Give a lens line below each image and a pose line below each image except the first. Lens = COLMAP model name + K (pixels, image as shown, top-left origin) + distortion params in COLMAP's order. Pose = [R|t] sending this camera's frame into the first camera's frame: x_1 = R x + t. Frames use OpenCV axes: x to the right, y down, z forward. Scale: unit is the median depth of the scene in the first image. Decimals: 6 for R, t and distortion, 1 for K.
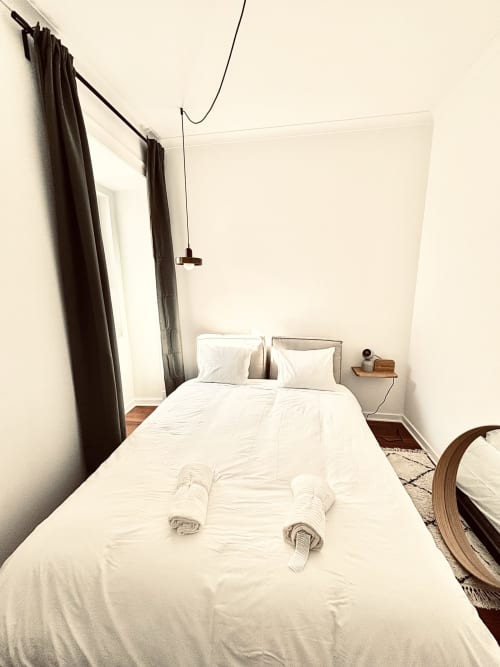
lens RADIAL K [[267.4, 0, 250.0], [0, 267.4, 333.5], [0, 0, 1]] dist [0.001428, 0.000057]
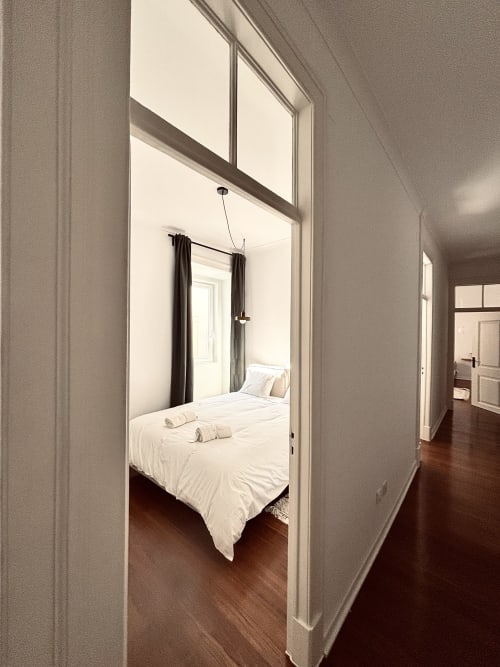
lens RADIAL K [[267.4, 0, 250.0], [0, 267.4, 333.5], [0, 0, 1]] dist [0.001428, 0.000057]
pose [[0.838174, 0.020605, -0.545014, 0.703999], [-0.118872, 0.982164, -0.145681, 0.061474], [0.532291, 0.186893, 0.825674, -0.338898]]
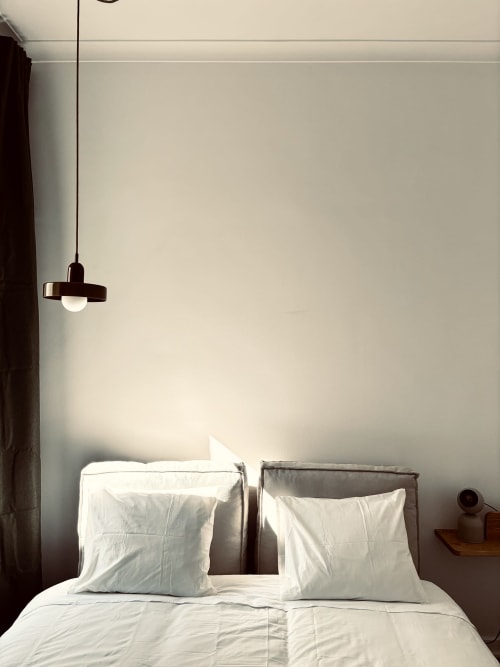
lens RADIAL K [[495.6, 0, 259.6], [0, 495.6, 333.9], [0, 0, 1]] dist [0.097565, -0.128571]
pose [[0.988185, 0.018484, 0.152144, -0.053567], [0.013655, 0.978136, -0.207520, -0.029896], [-0.152653, 0.207145, 0.966327, 0.177596]]
